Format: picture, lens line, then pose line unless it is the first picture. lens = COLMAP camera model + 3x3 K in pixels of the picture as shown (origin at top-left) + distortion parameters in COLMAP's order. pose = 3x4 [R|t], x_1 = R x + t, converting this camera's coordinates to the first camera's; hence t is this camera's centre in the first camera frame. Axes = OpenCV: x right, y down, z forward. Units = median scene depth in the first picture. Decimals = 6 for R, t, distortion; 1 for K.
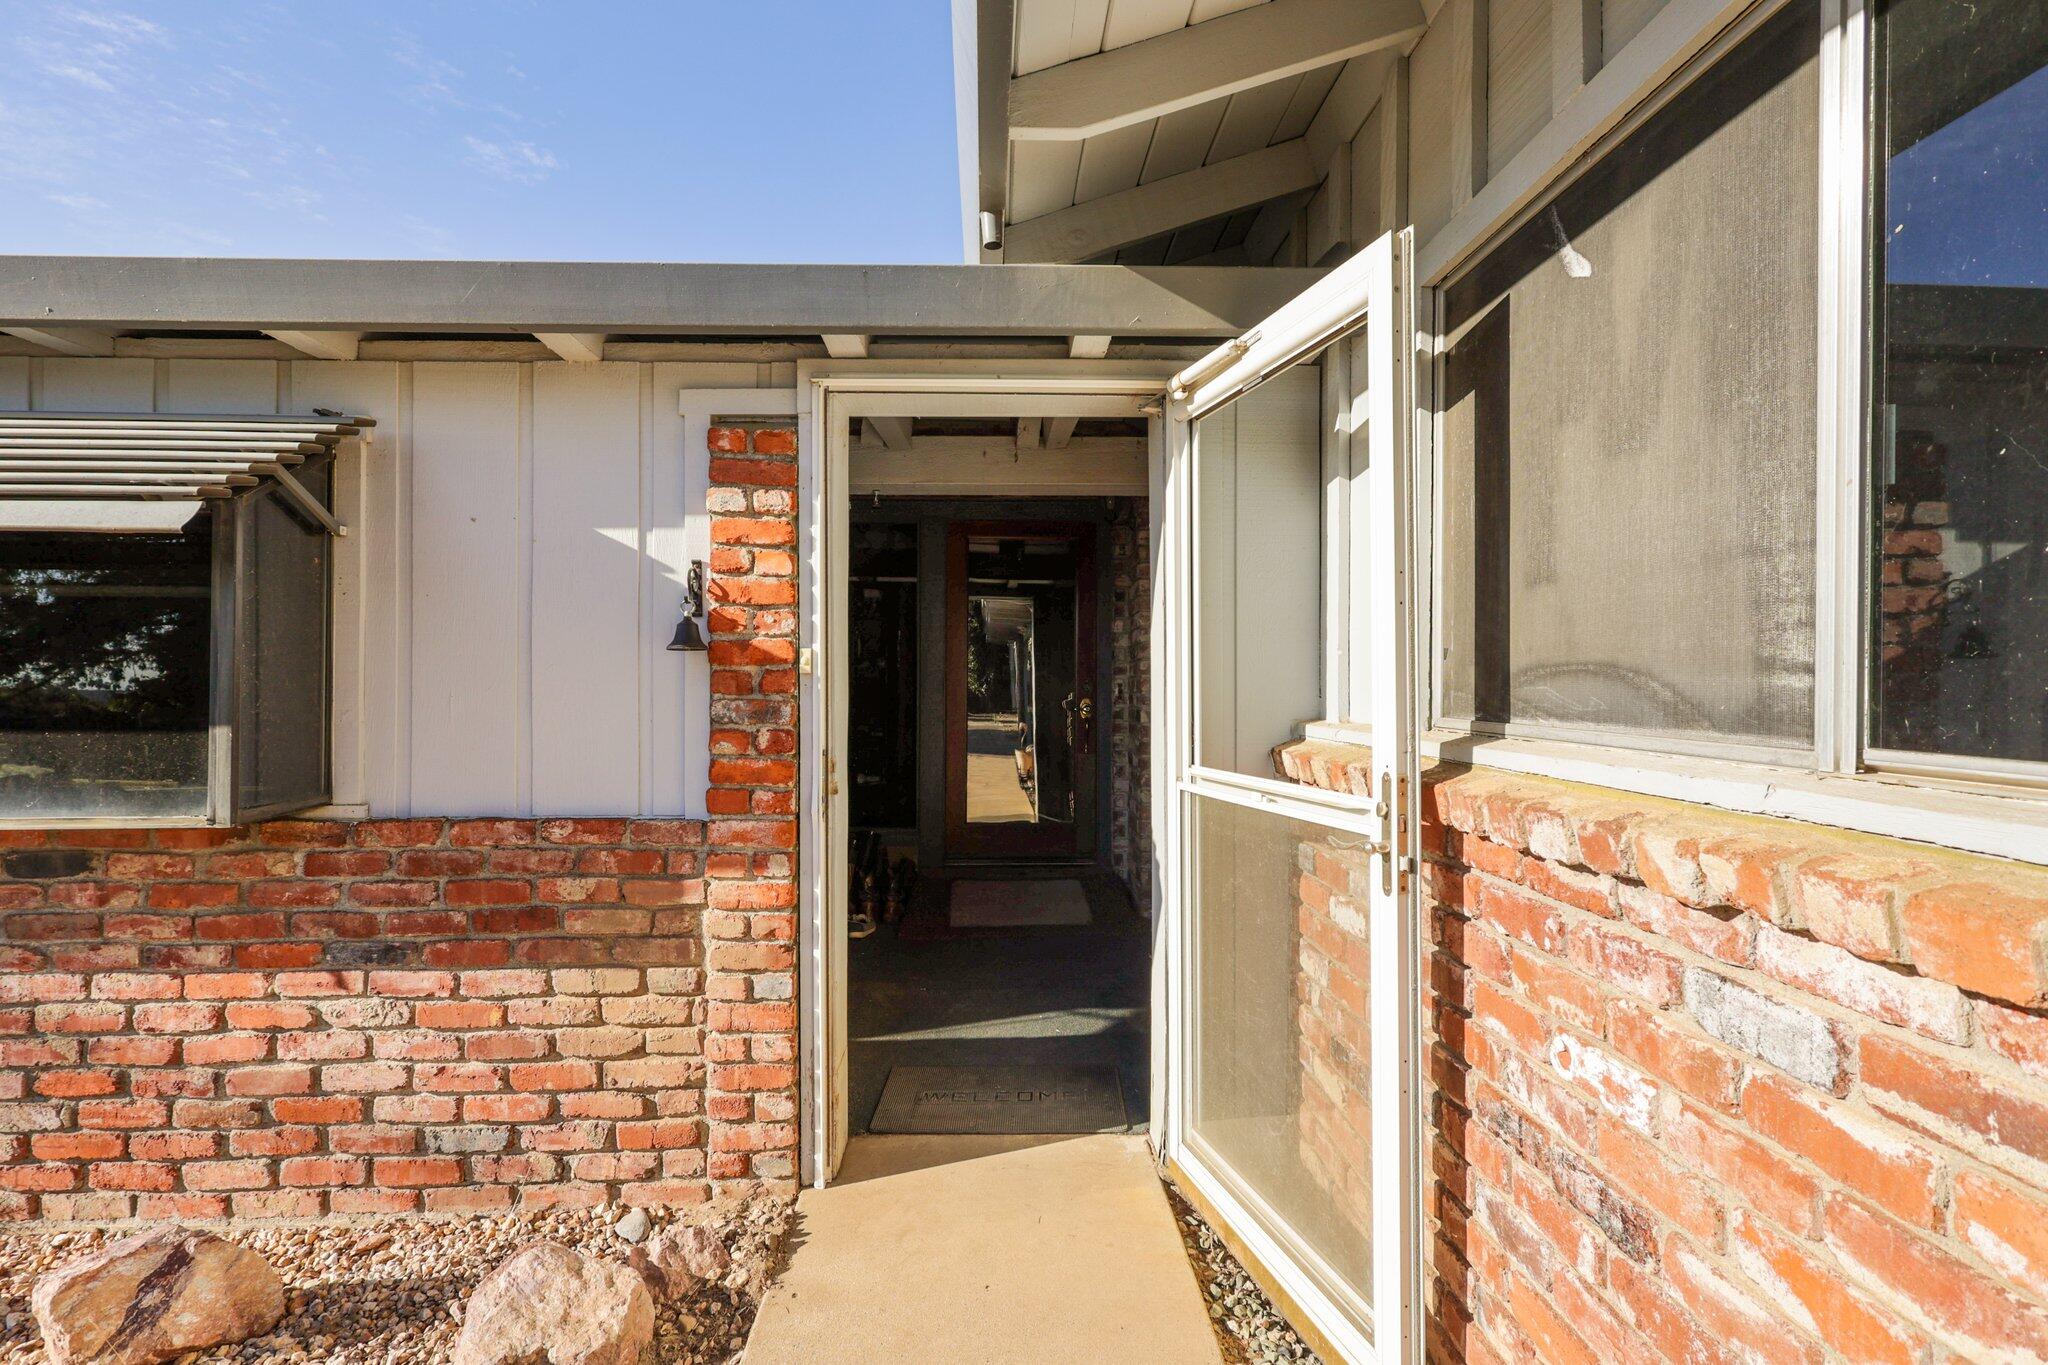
lens RADIAL K [[976.2, 0, 1040.7], [0, 976.2, 679.2], [0, 0, 1]] dist [0.027816, 0.000169]
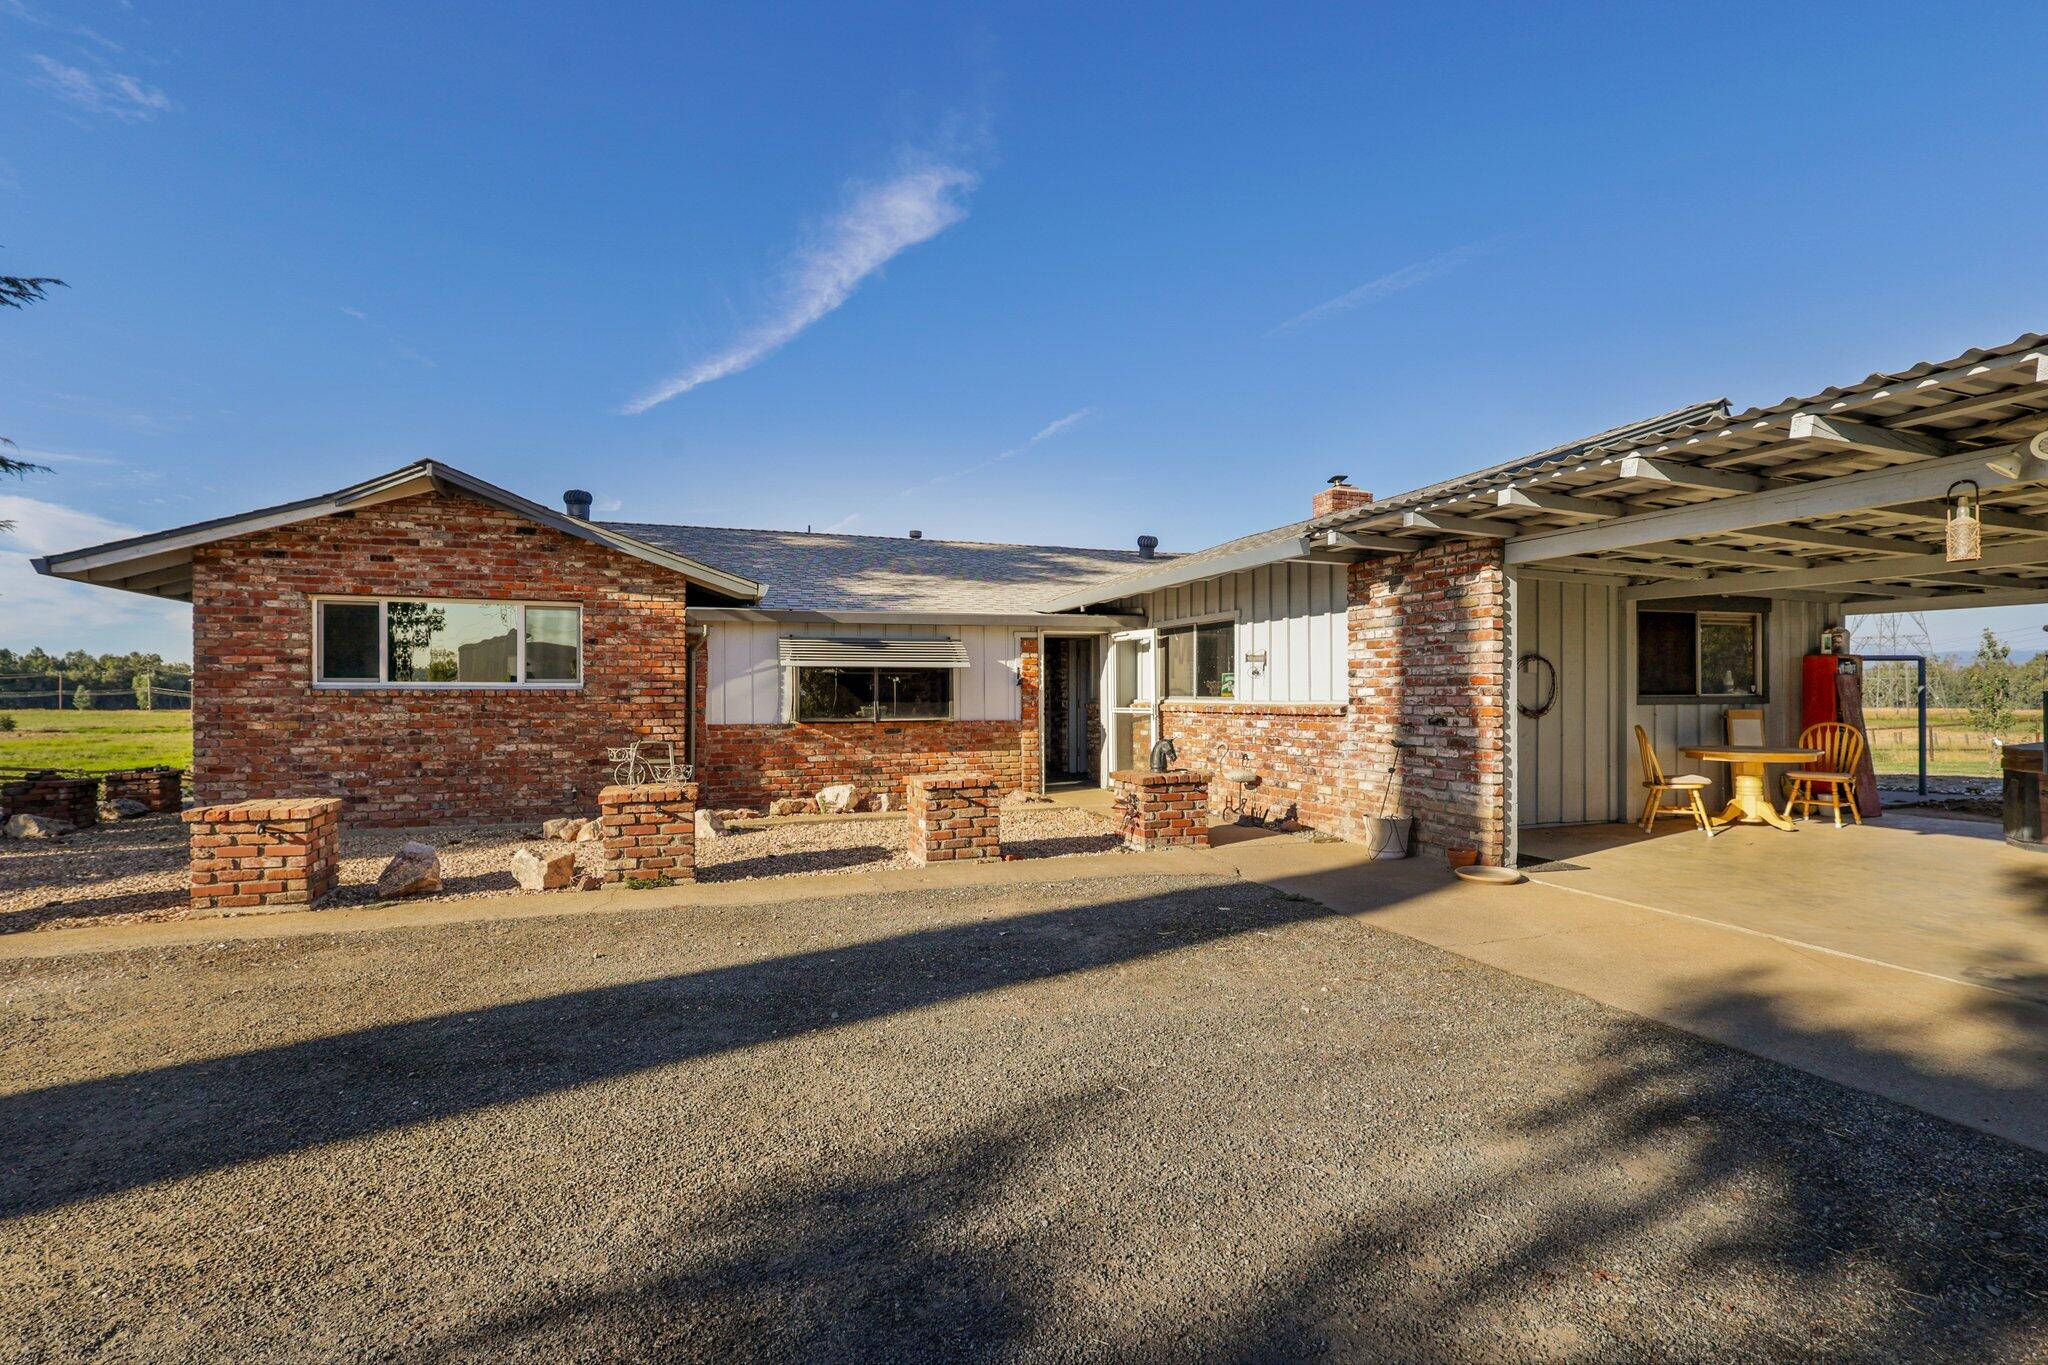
lens RADIAL K [[976.2, 0, 1019.7], [0, 976.2, 684.7], [0, 0, 1]] dist [0.027816, 0.000169]
pose [[0.960022, -0.006806, 0.279842, -1.729210], [0.009089, 0.999935, -0.006861, -0.002126], [-0.279777, 0.009130, 0.960022, -3.732218]]
